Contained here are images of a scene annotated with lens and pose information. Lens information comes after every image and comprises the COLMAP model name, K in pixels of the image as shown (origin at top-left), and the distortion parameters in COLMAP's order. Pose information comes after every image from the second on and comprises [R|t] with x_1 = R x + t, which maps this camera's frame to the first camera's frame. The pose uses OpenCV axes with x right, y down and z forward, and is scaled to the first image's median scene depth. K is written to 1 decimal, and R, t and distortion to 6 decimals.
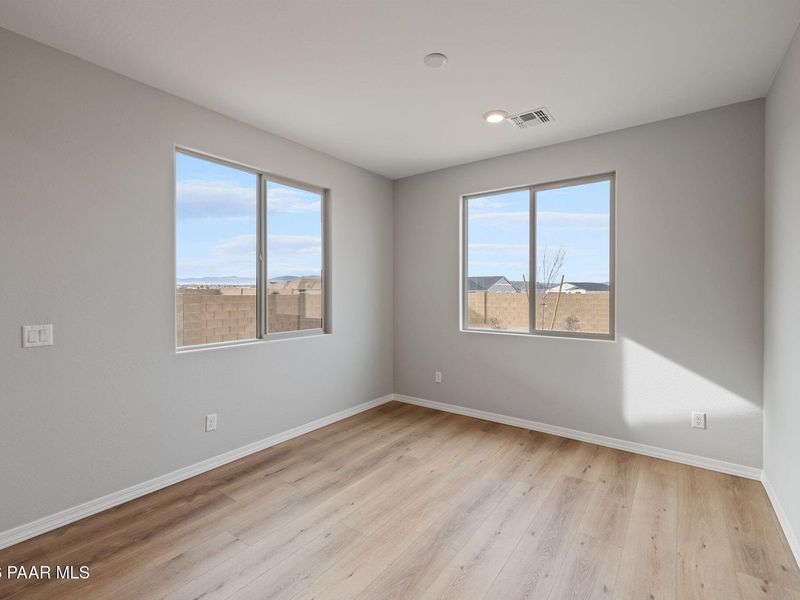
lens RADIAL K [[377.9, 0, 395.7], [0, 377.9, 291.4], [0, 0, 1]] dist [-0.001010, 0.001376]
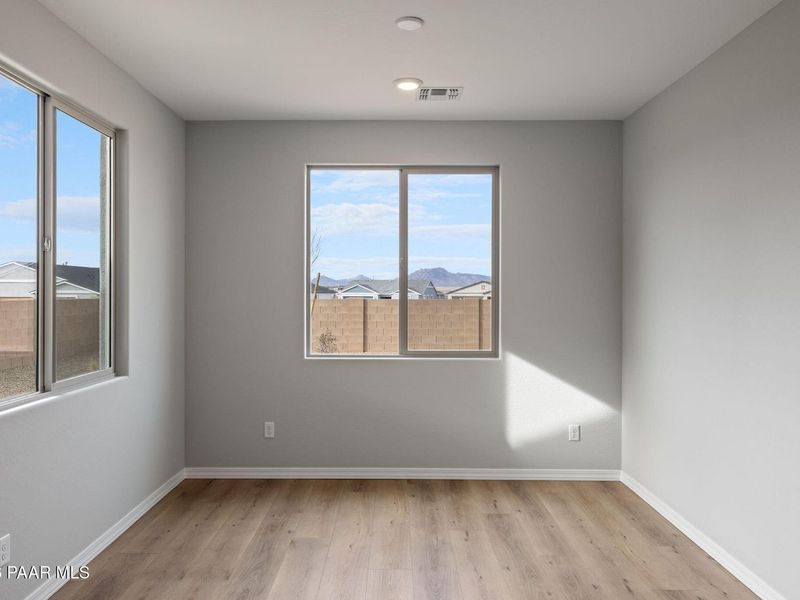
lens RADIAL K [[649.0, 0, 389.9], [0, 649.0, 289.1], [0, 0, 1]] dist [-0.004599, -0.000611]
pose [[0.805520, 0.004090, 0.592555, -0.523739], [0.000273, 0.999974, -0.007274, -0.018228], [-0.592569, 0.006021, 0.805497, -0.068459]]
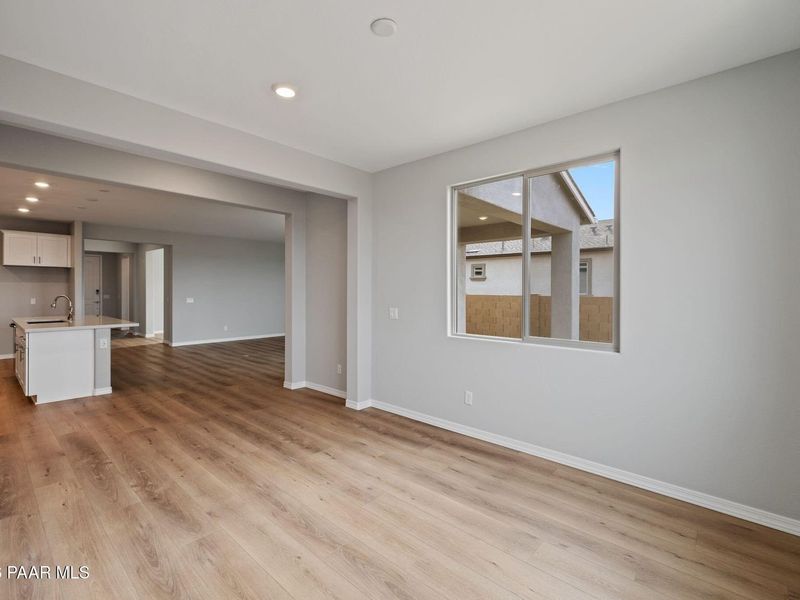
lens RADIAL K [[377.9, 0, 395.7], [0, 377.9, 291.4], [0, 0, 1]] dist [-0.001010, 0.001376]
pose [[-0.086881, 0.006717, -0.996196, 0.675403], [-0.007615, 0.999944, 0.007407, -0.008929], [0.996190, 0.008229, -0.086825, 0.765745]]
